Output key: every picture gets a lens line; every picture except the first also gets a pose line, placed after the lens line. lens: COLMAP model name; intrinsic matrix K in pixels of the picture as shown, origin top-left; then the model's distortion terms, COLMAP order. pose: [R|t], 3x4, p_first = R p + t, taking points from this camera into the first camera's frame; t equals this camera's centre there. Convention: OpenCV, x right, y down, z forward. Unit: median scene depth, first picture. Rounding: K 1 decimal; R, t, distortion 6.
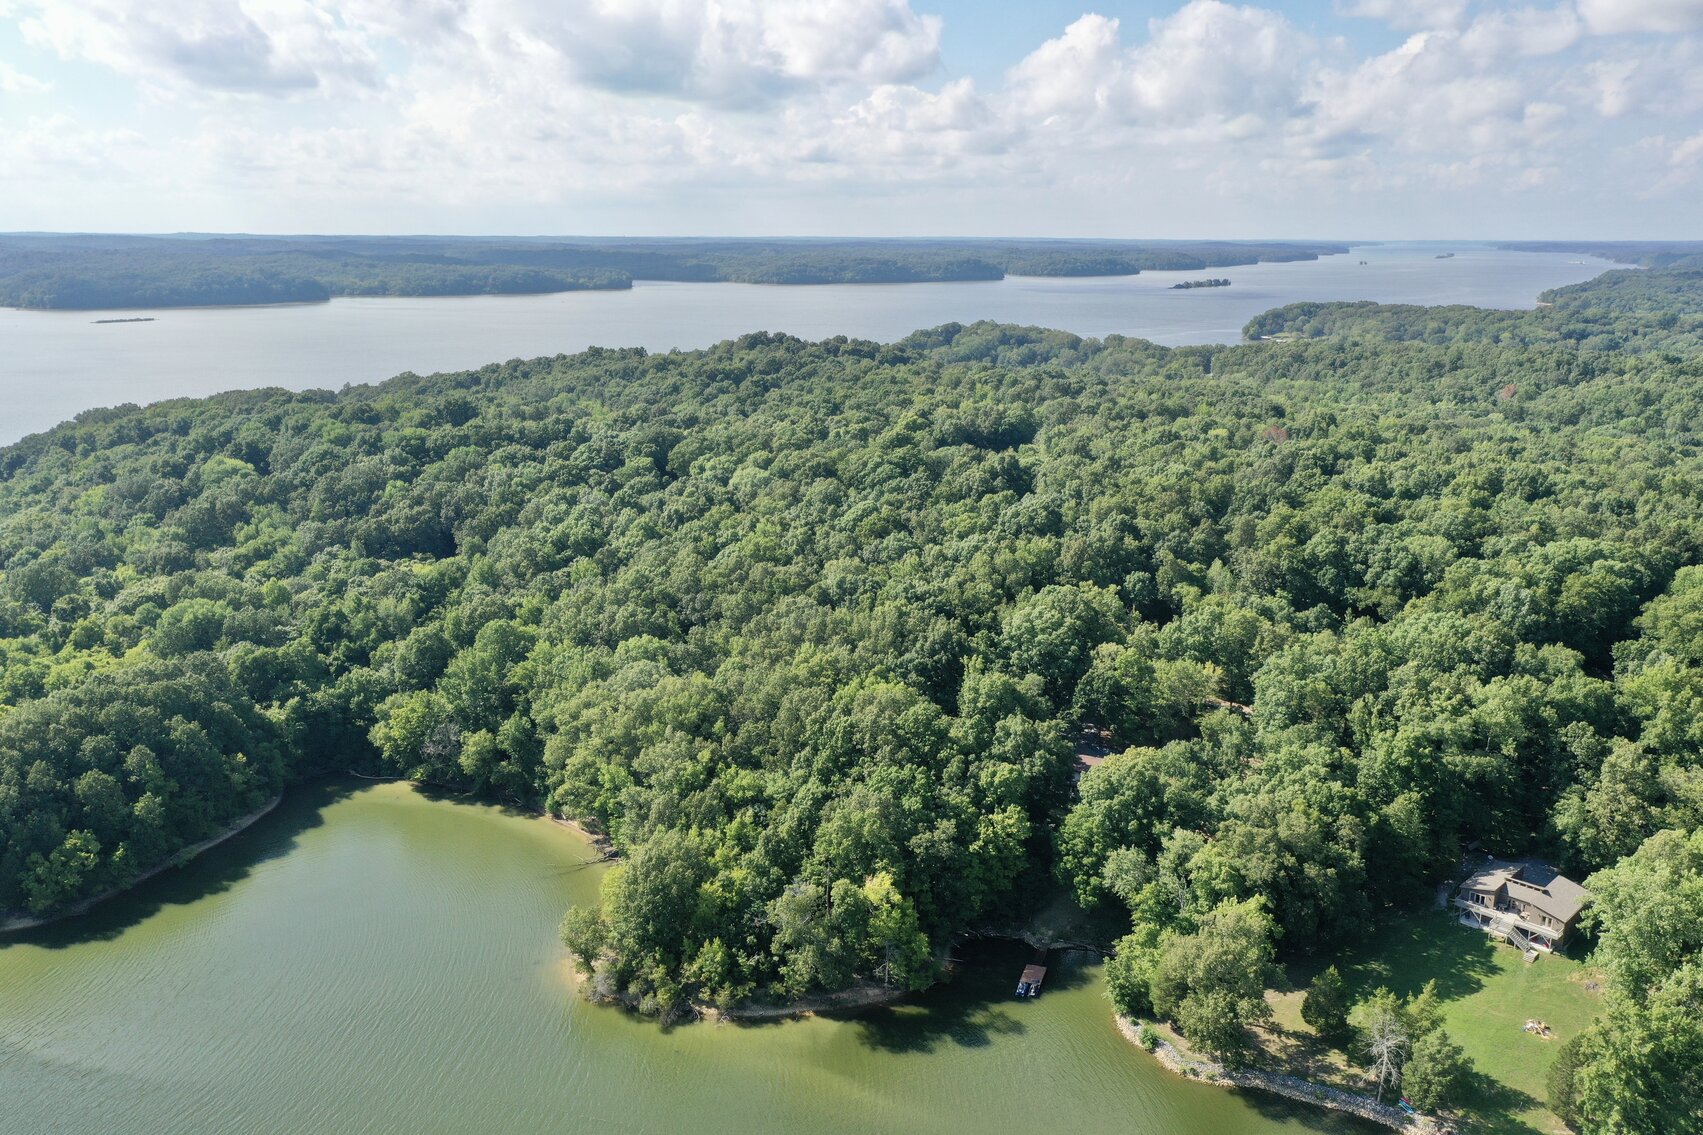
lens RADIAL K [[849.6, 0, 840.9], [0, 849.6, 381.8], [0, 0, 1]] dist [0.004372, 0.000226]
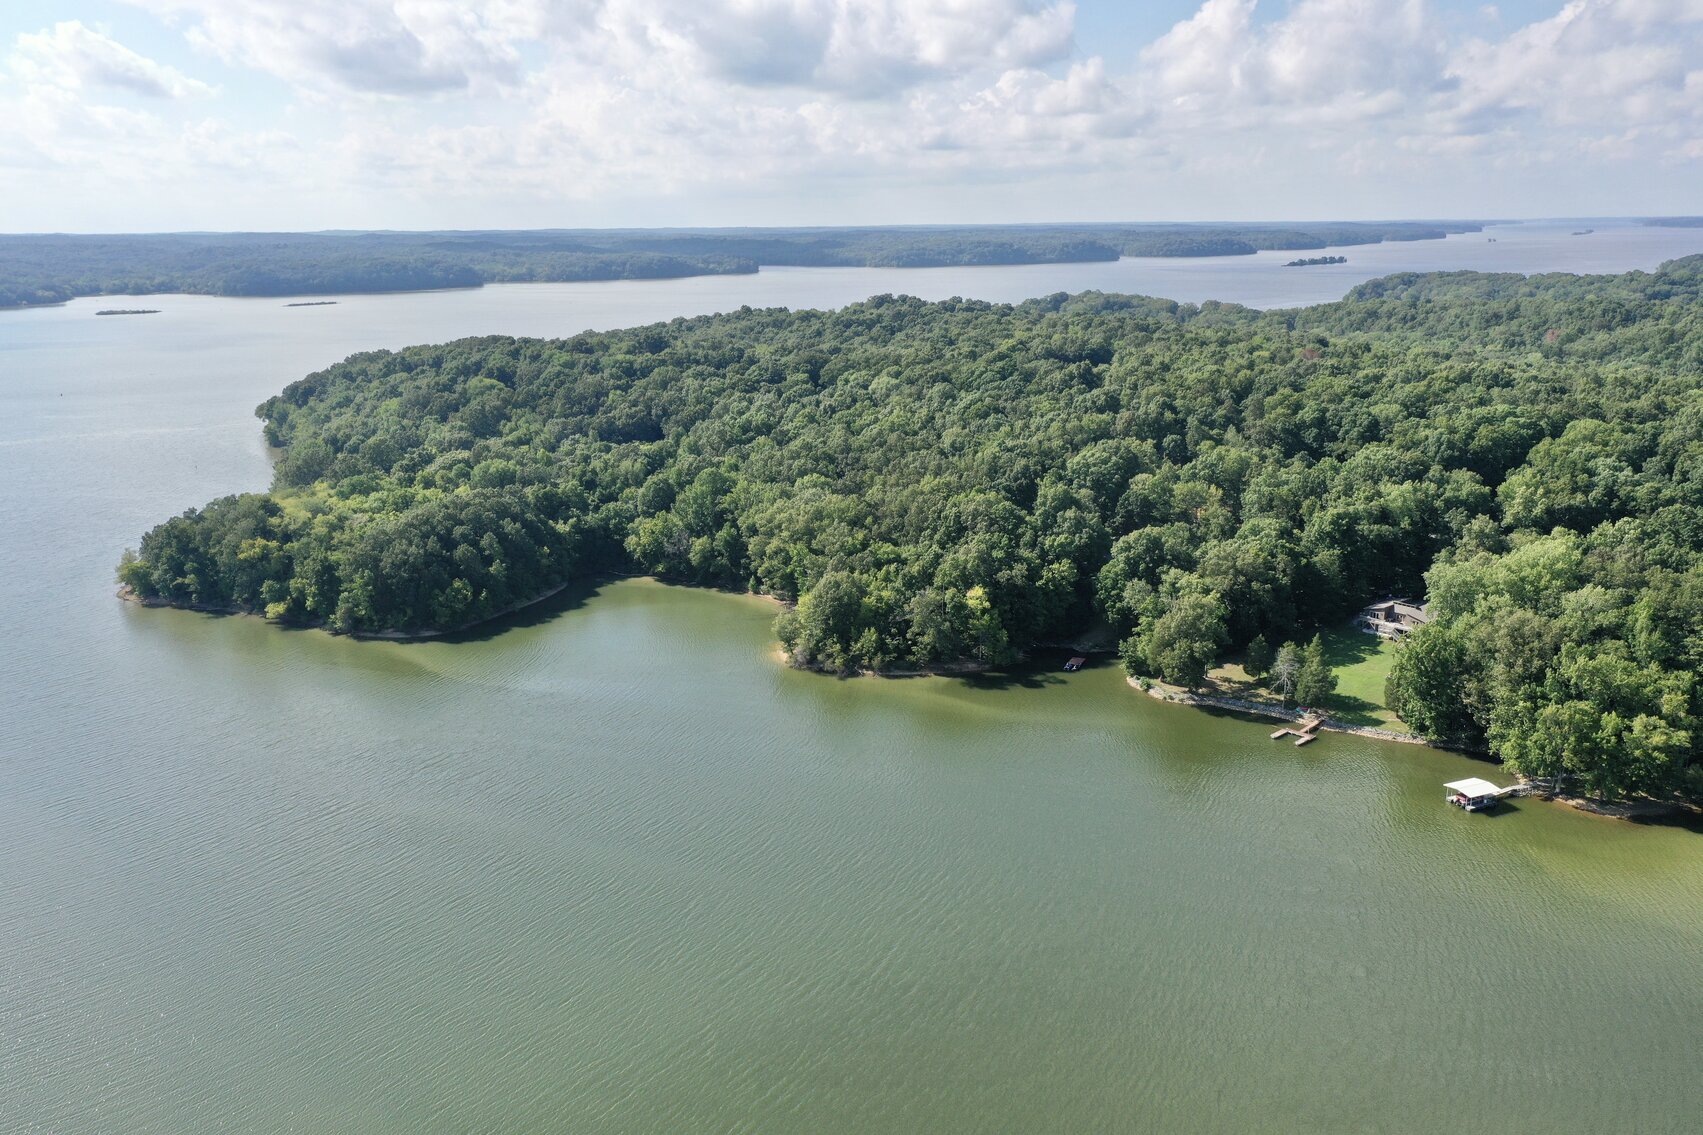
lens RADIAL K [[1350.8, 0, 851.5], [0, 1350.8, 567.5], [0, 0, 1]] dist [0.005268, 0.007174]
pose [[0.996325, 0.005459, -0.085485, 0.022189], [-0.003139, 0.999624, 0.027250, 0.354399], [0.085601, -0.026882, 0.995967, -1.128794]]
